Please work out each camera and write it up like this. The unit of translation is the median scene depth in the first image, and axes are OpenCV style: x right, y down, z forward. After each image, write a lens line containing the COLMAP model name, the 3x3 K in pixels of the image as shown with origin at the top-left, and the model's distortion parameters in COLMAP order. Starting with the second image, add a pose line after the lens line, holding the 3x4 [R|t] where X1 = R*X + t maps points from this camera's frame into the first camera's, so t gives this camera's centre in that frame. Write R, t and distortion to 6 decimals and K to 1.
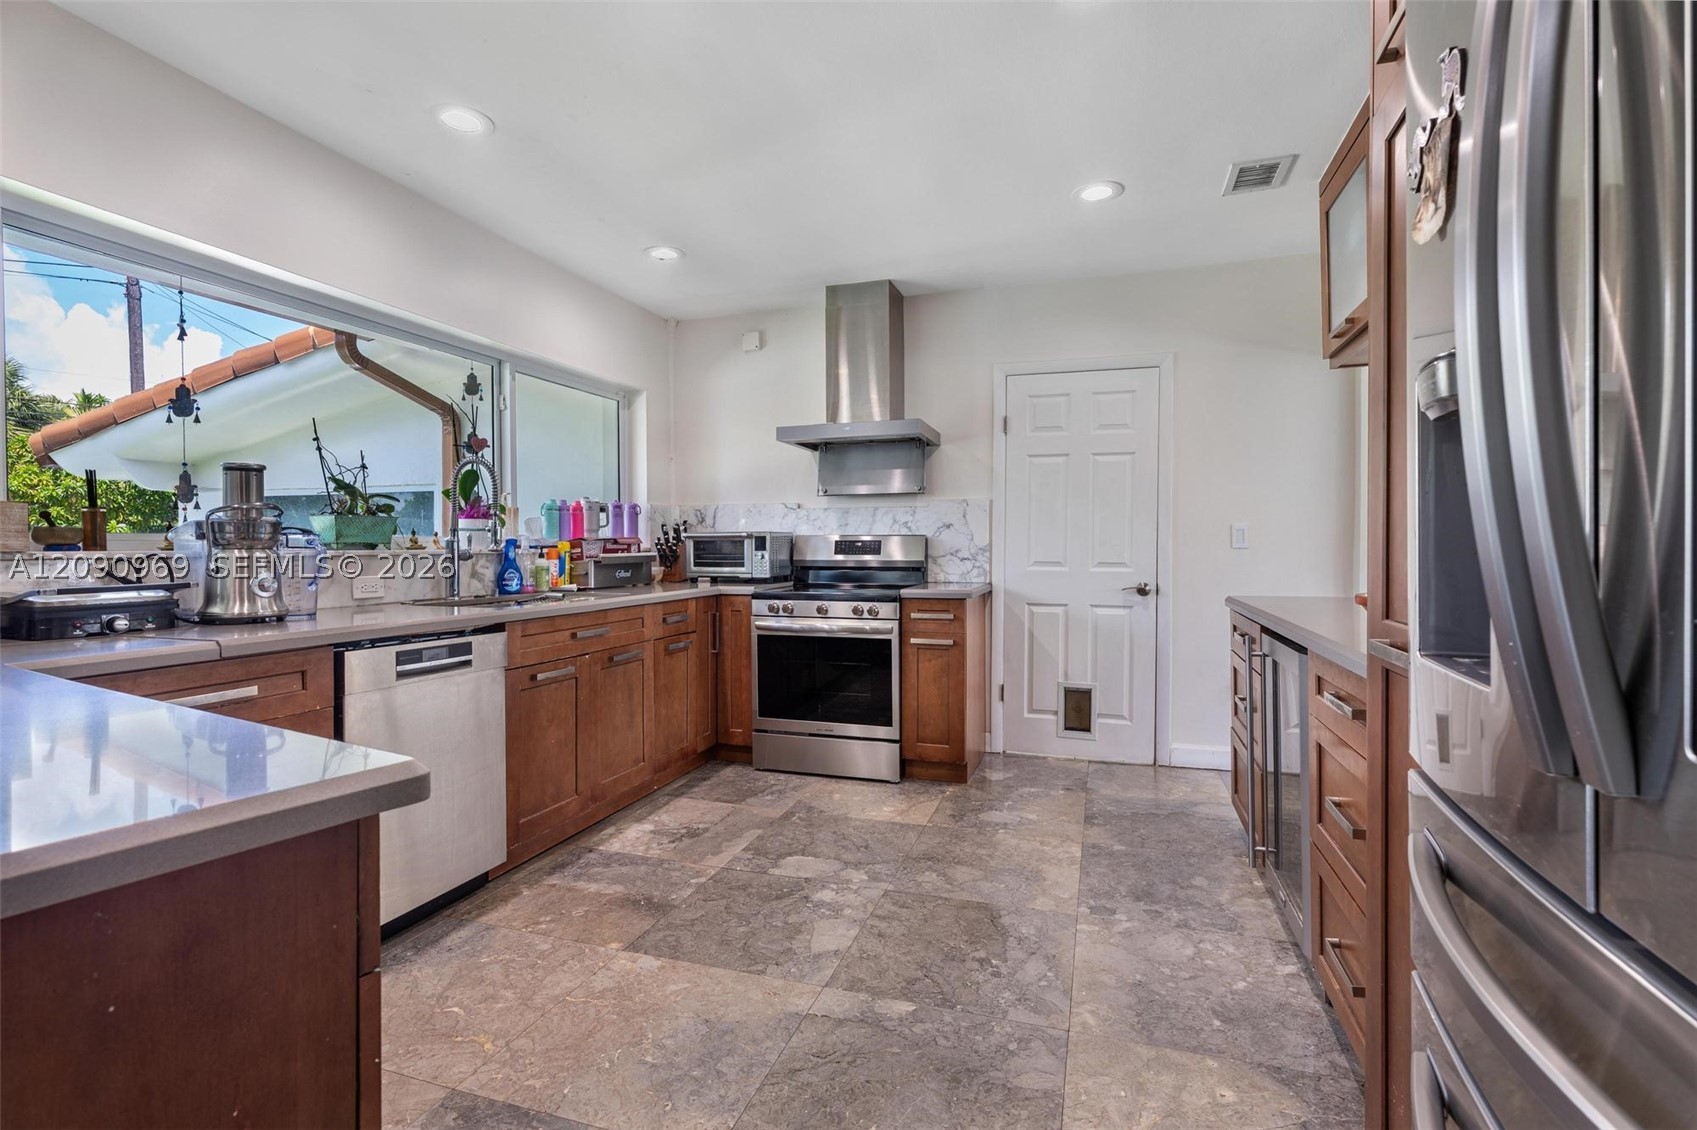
lens RADIAL K [[794.5, 0, 845.5], [0, 794.5, 560.0], [0, 0, 1]] dist [0.003438, -0.001430]
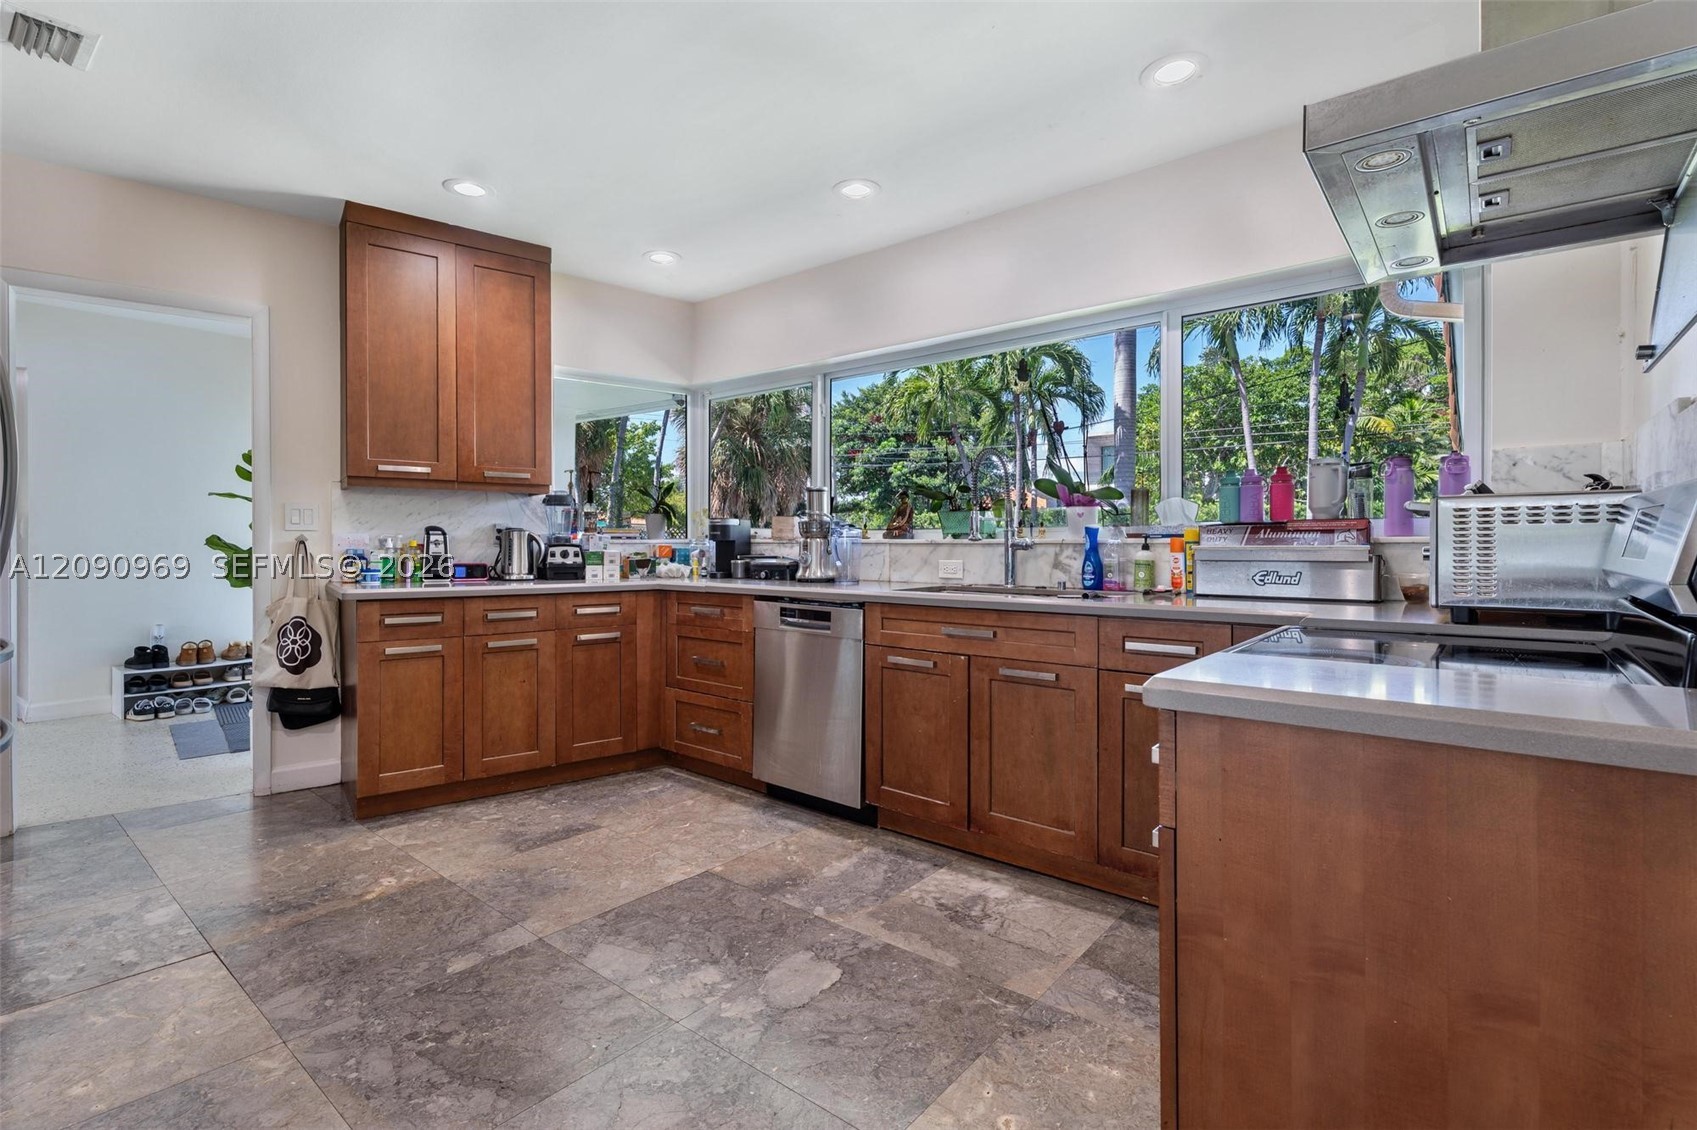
lens RADIAL K [[794.5, 0, 842.1], [0, 794.5, 547.0], [0, 0, 1]] dist [0.003438, -0.001430]
pose [[-0.375186, 0.006346, -0.926928, 0.557318], [-0.014777, 0.999809, 0.012827, -0.012742], [0.926832, 0.018510, -0.375021, 1.205165]]
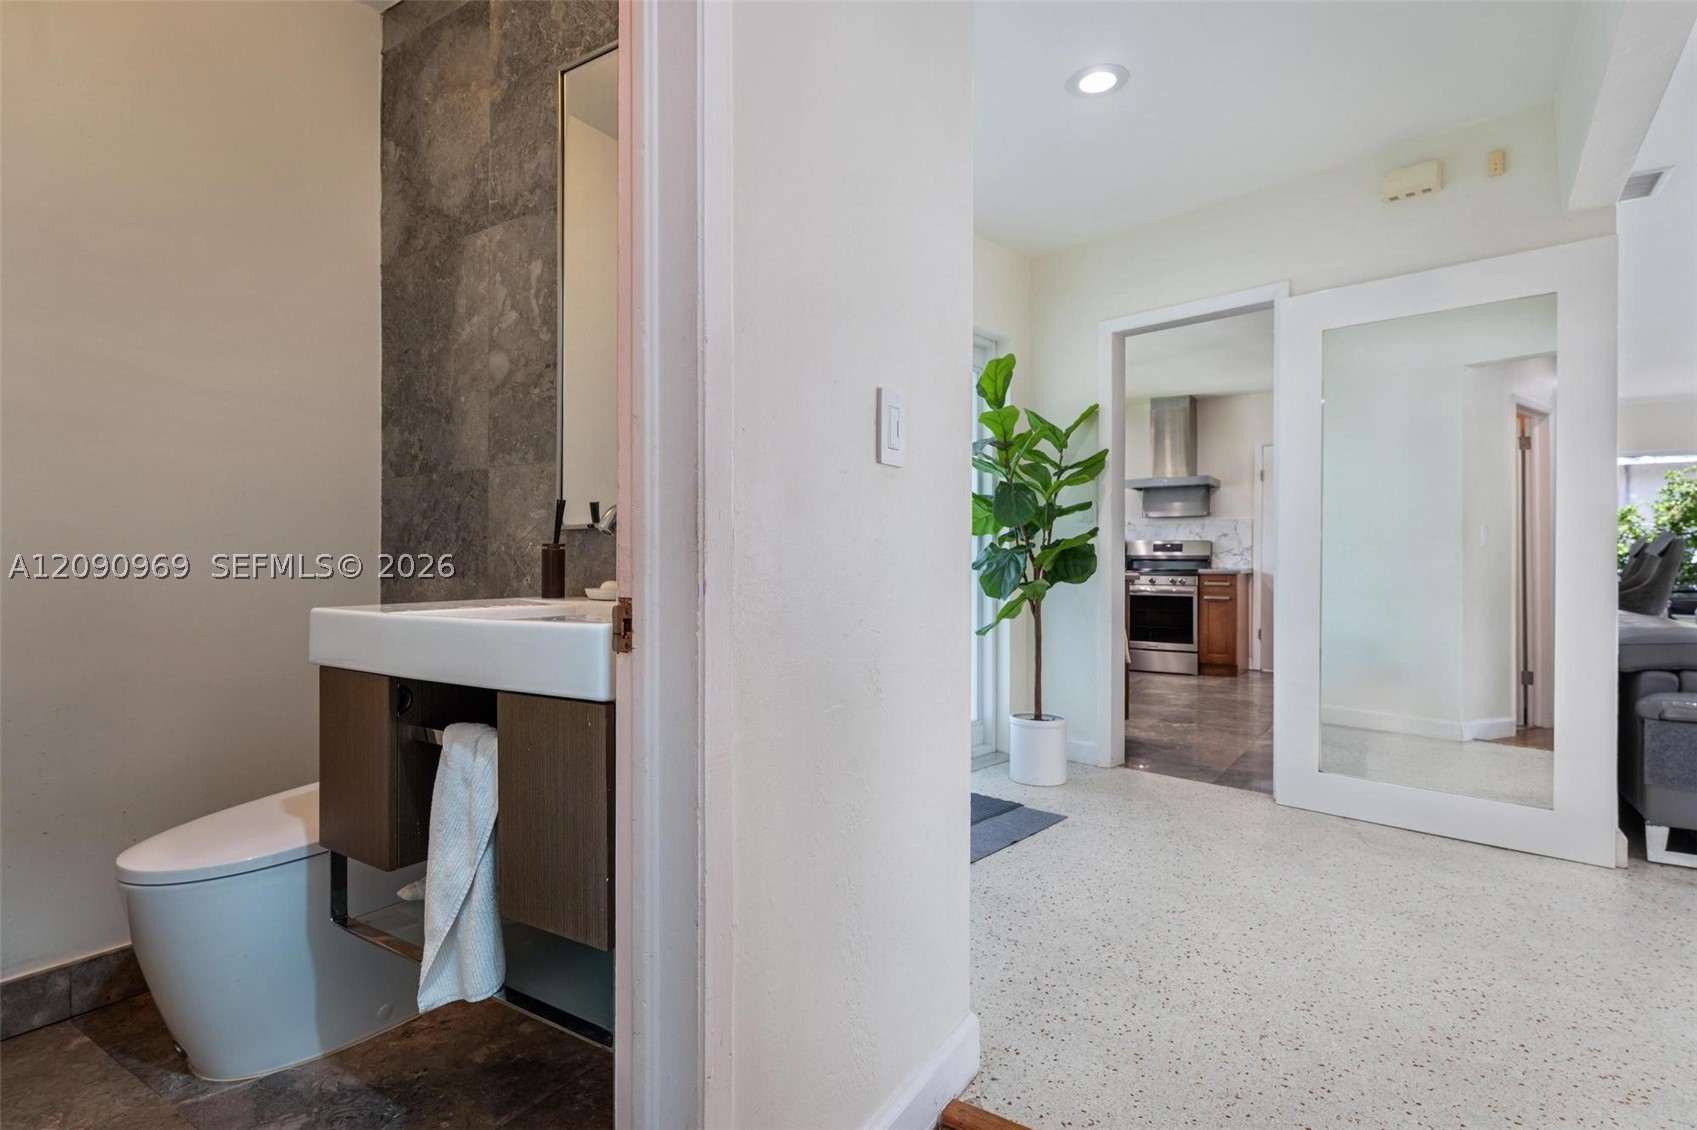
lens RADIAL K [[854.4, 0, 843.5], [0, 854.4, 560.7], [0, 0, 1]] dist [-0.000451, -0.000221]
pose [[0.963753, 0.003353, -0.266775, -0.285310], [-0.007641, 0.999858, -0.015037, 0.077338], [0.266686, 0.016531, 0.963642, -1.644055]]
